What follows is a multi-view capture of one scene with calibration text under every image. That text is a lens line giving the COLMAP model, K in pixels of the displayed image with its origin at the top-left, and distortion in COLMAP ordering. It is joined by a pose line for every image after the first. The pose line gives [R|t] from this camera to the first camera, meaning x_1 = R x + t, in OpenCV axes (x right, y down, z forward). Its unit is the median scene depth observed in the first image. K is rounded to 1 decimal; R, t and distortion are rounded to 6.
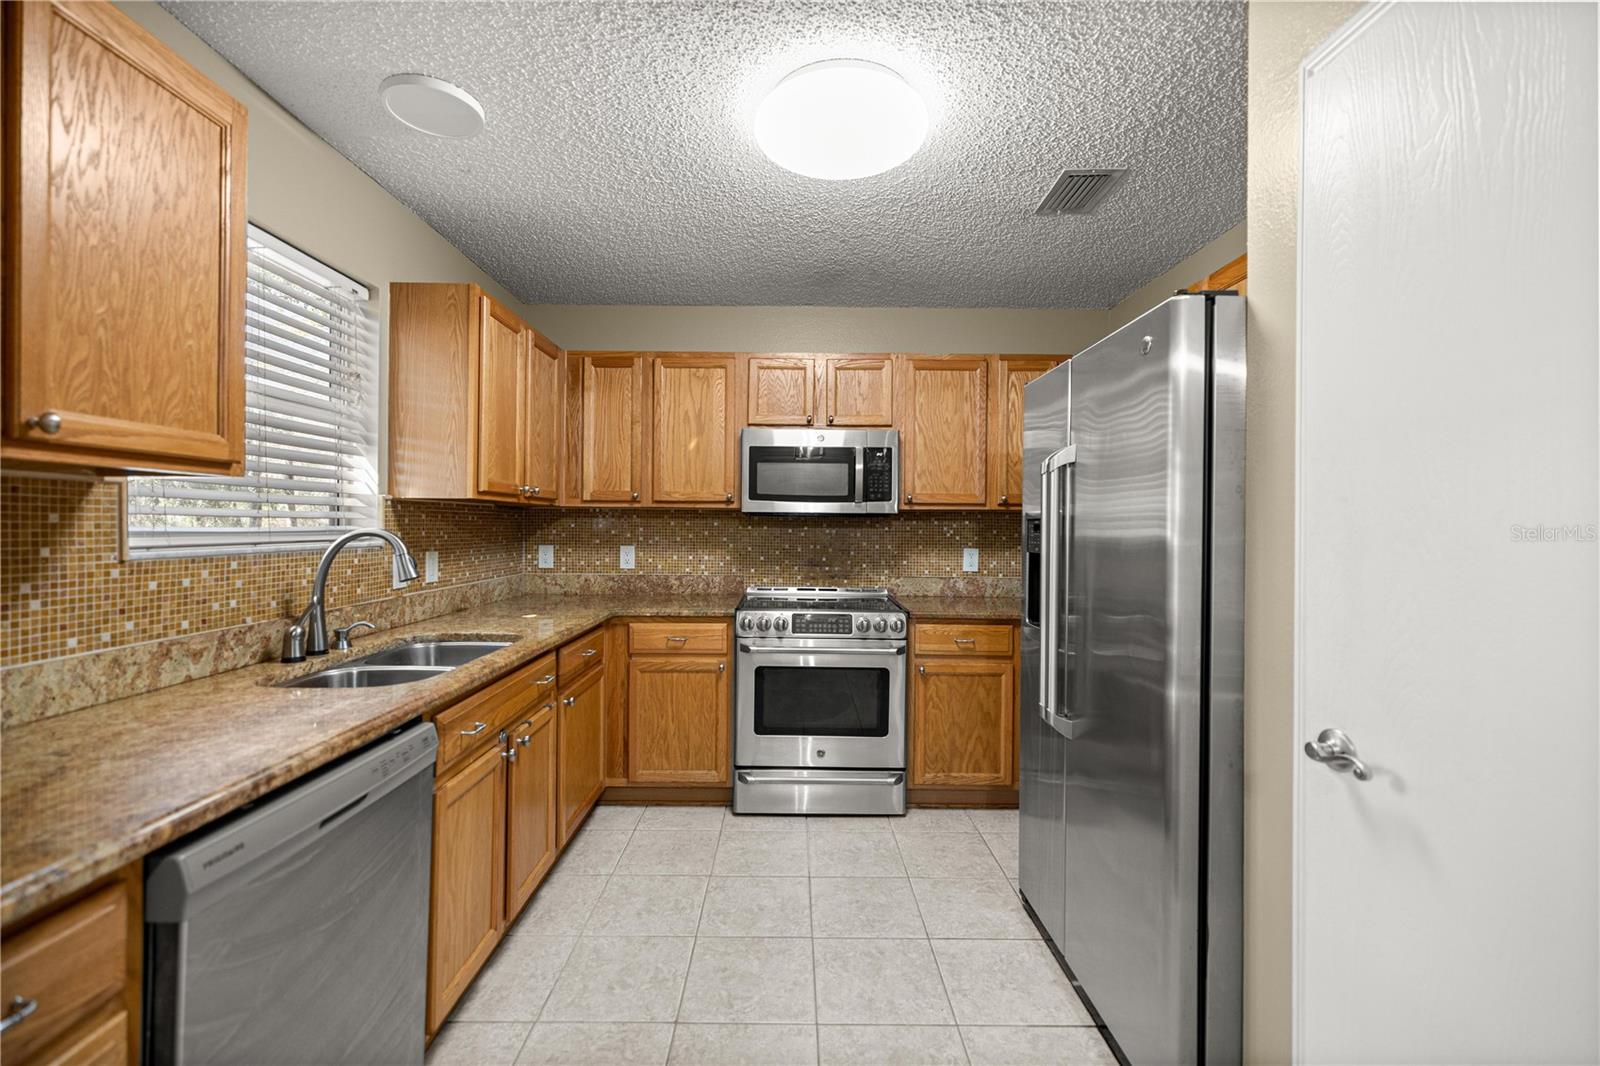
lens RADIAL K [[674.9, 0, 803.0], [0, 674.9, 528.5], [0, 0, 1]] dist [-0.000895, -0.000049]
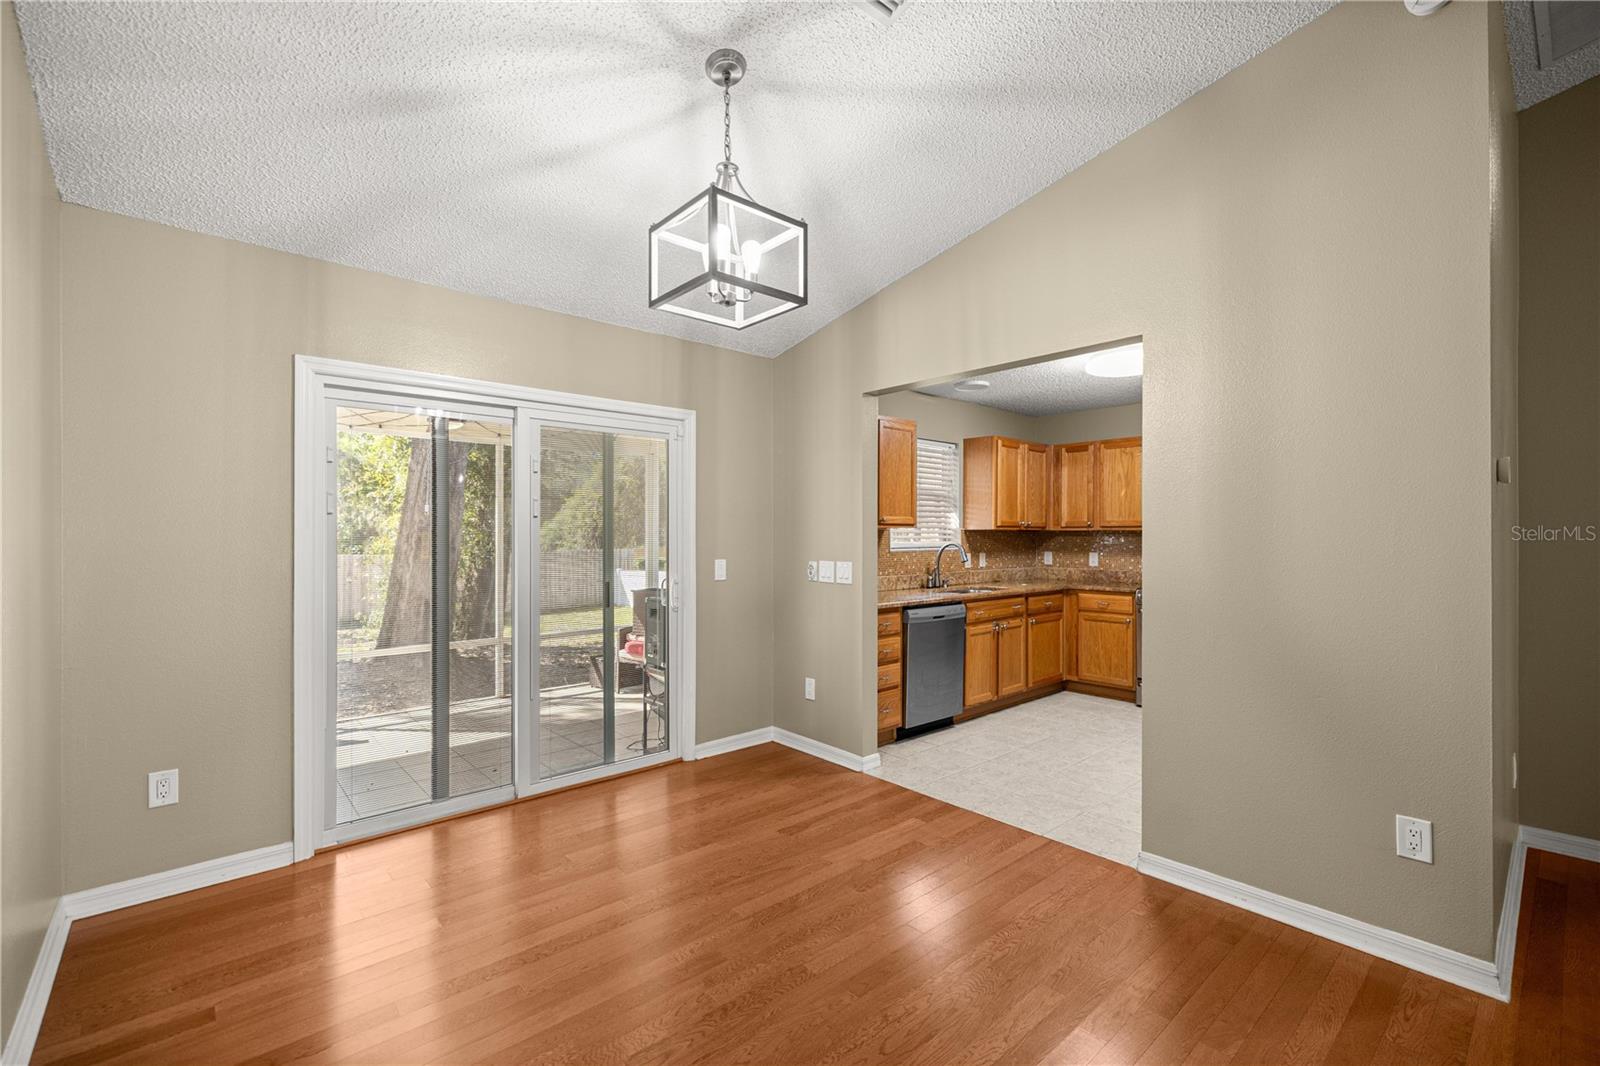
lens RADIAL K [[674.9, 0, 786.4], [0, 674.9, 529.1], [0, 0, 1]] dist [-0.000895, -0.000049]
pose [[0.643699, -0.013409, -0.765161, 0.722666], [0.001367, 0.999865, -0.016373, -0.008132], [0.765278, 0.009493, 0.643630, -0.905670]]
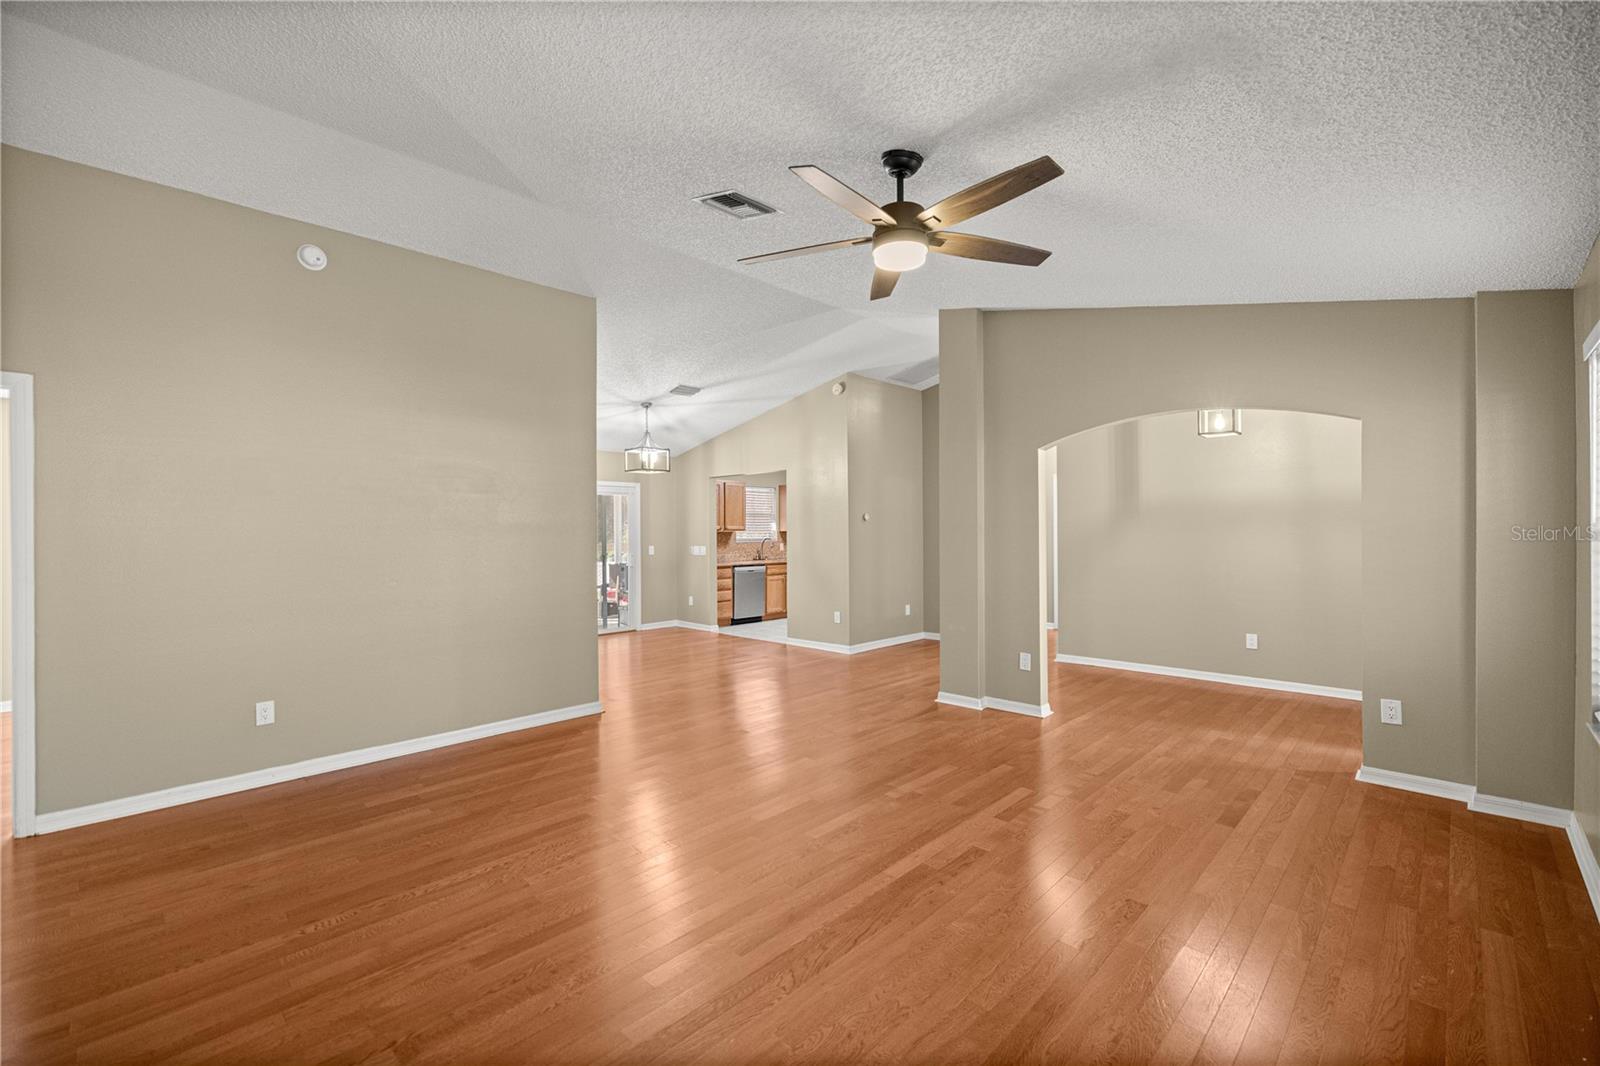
lens RADIAL K [[674.9, 0, 797.2], [0, 674.9, 533.9], [0, 0, 1]] dist [-0.000895, -0.000049]
pose [[0.708038, -0.005859, -0.706150, 2.484203], [0.008531, 0.999964, 0.000257, -0.021885], [0.706123, -0.006206, 0.708062, -1.992844]]
